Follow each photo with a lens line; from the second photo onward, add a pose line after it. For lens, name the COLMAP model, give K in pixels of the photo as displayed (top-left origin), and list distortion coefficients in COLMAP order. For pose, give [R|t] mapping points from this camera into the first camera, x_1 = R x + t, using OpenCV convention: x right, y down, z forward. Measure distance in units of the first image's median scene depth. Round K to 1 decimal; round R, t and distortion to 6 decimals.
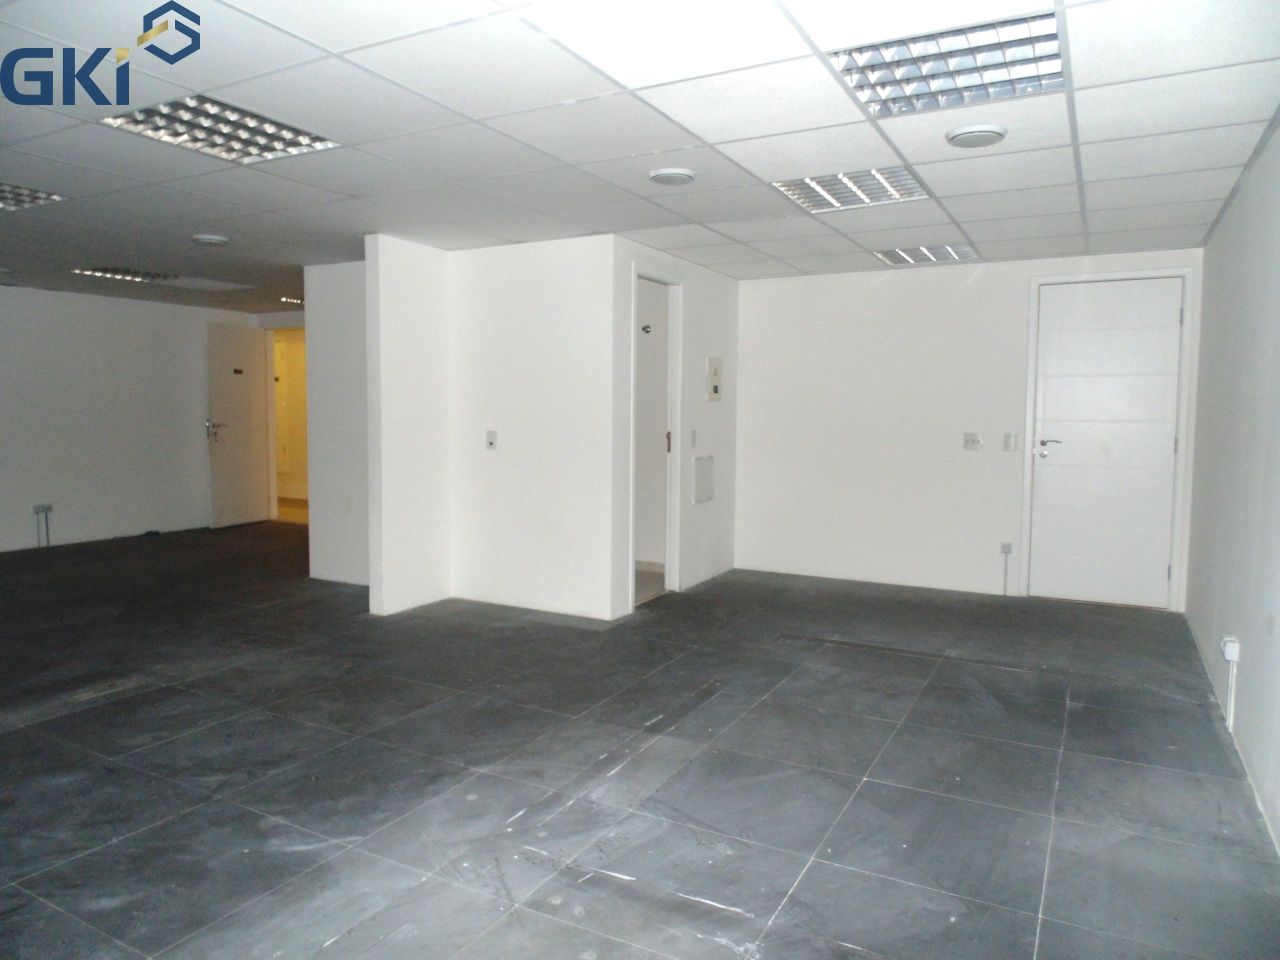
lens RADIAL K [[853.1, 0, 649.7], [0, 853.1, 474.4], [0, 0, 1]] dist [-0.014555, 0.002410]
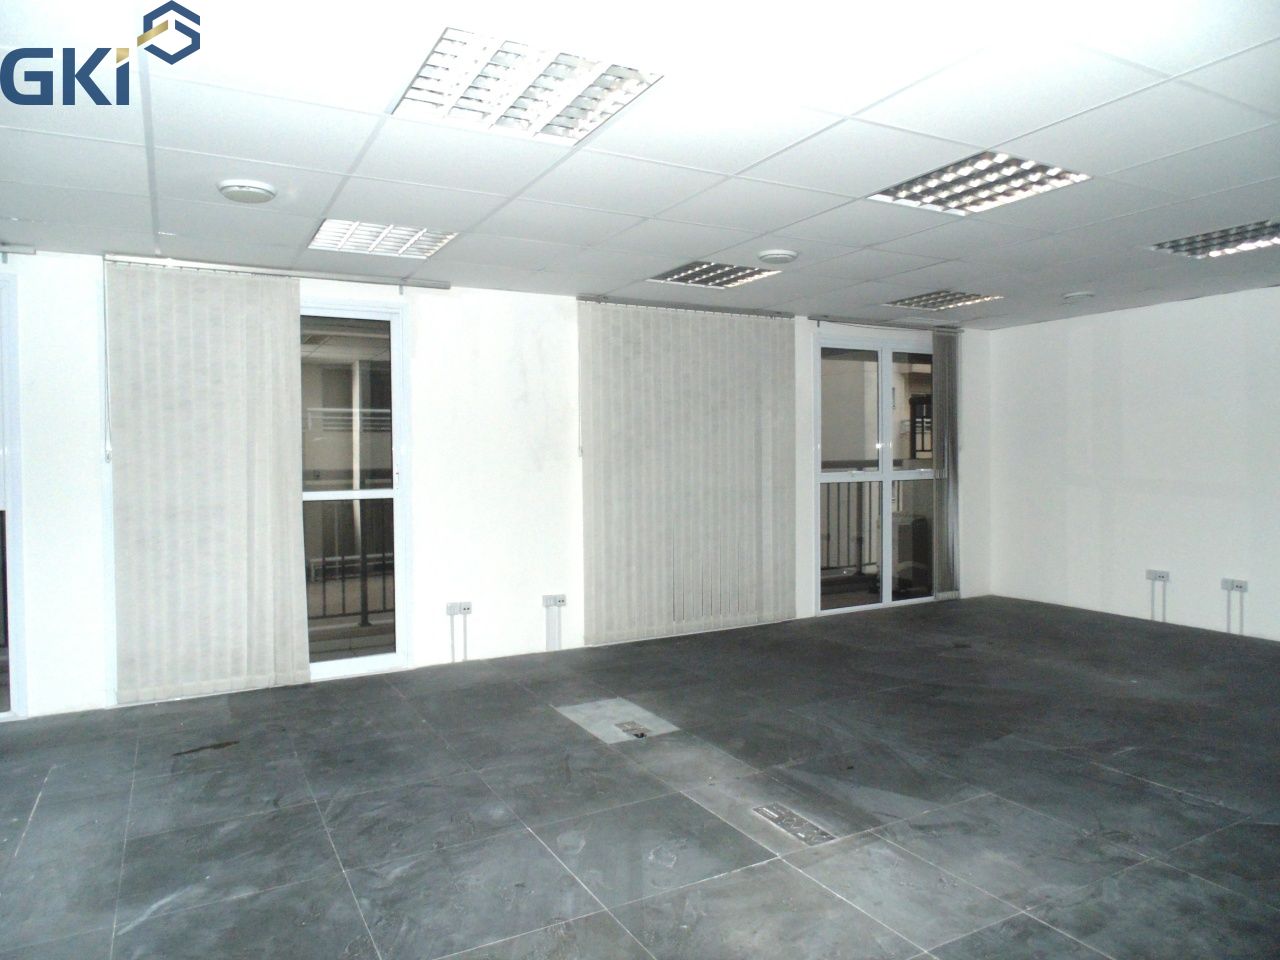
lens RADIAL K [[853.1, 0, 646.3], [0, 853.1, 476.1], [0, 0, 1]] dist [-0.014555, 0.002410]
pose [[-0.545803, 0.013745, -0.837801, 0.073153], [-0.055631, 0.997065, 0.052600, -0.098489], [0.836065, 0.075317, -0.543436, 1.376436]]
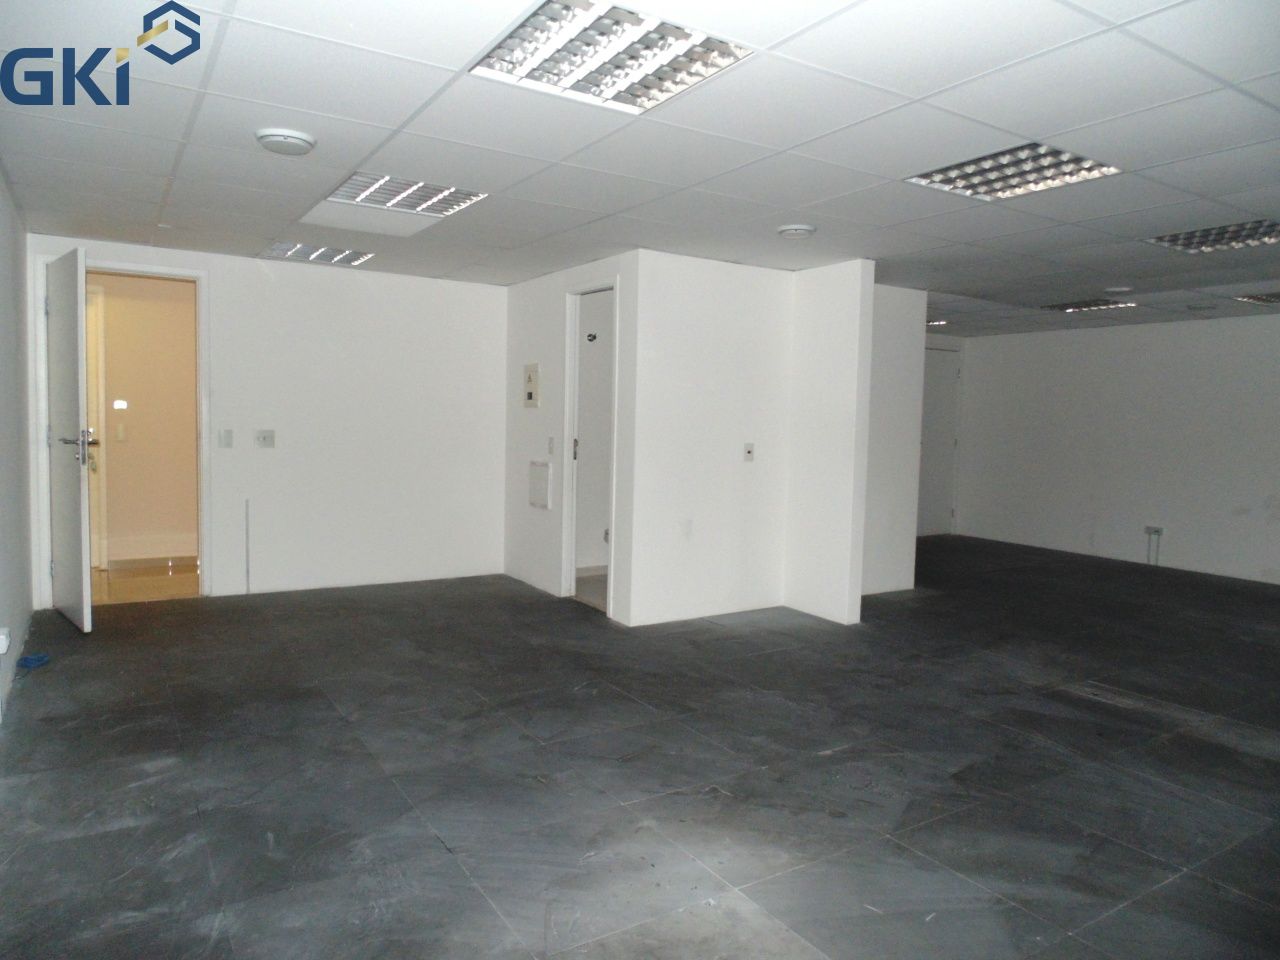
lens RADIAL K [[853.1, 0, 645.2], [0, 853.1, 475.5], [0, 0, 1]] dist [-0.014555, 0.002410]
pose [[0.490084, -0.058313, 0.869722, -1.978497], [0.045821, 0.998104, 0.041101, -0.104623], [-0.870470, 0.019708, 0.491827, 1.040284]]
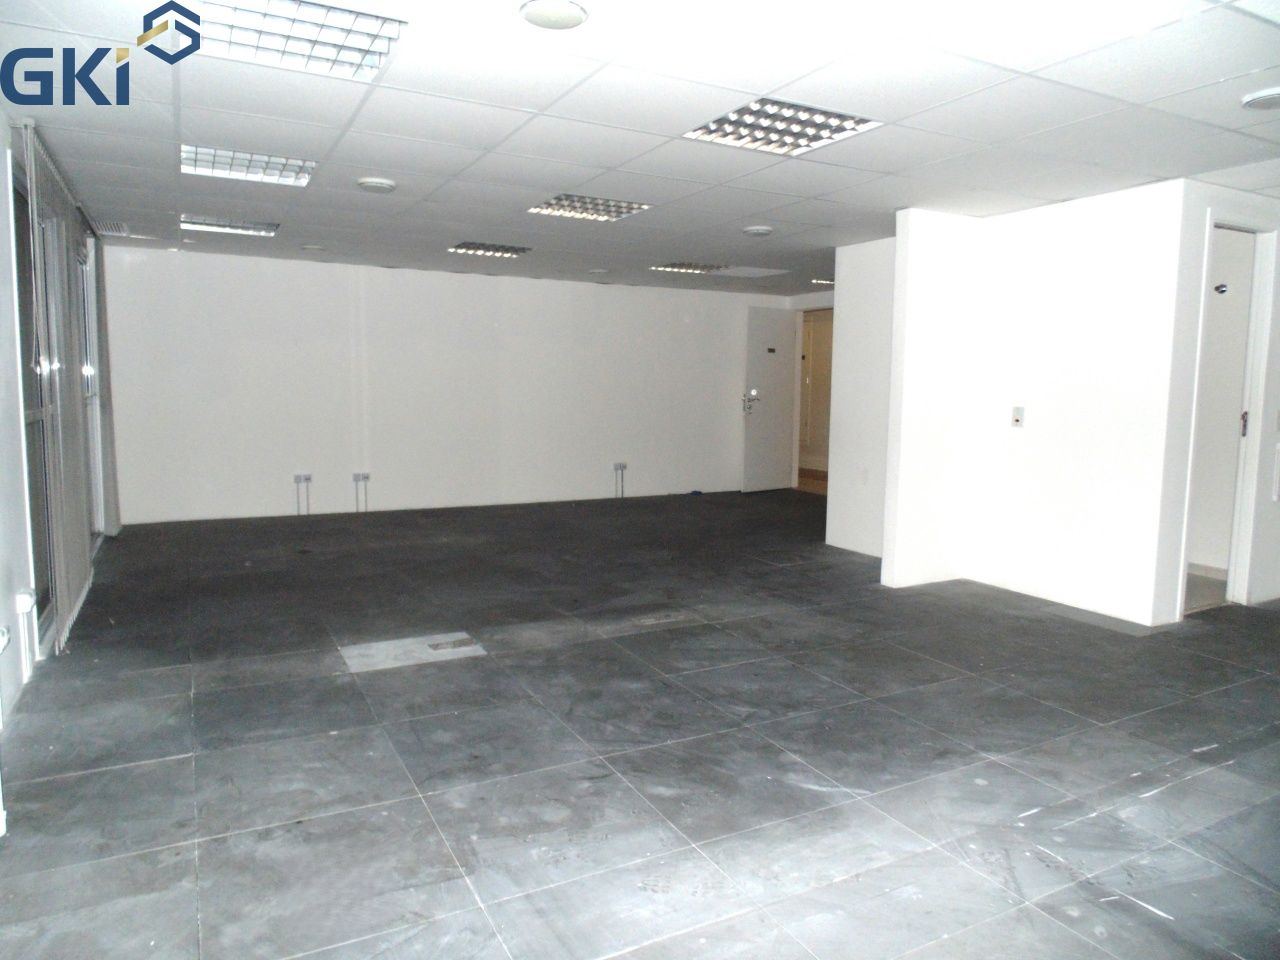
lens RADIAL K [[853.1, 0, 647.6], [0, 853.1, 477.8], [0, 0, 1]] dist [-0.014555, 0.002410]
pose [[0.833234, 0.058333, -0.549835, -0.010263], [-0.041461, 0.998211, 0.043070, 0.005029], [0.551364, -0.013090, 0.834162, -0.013420]]
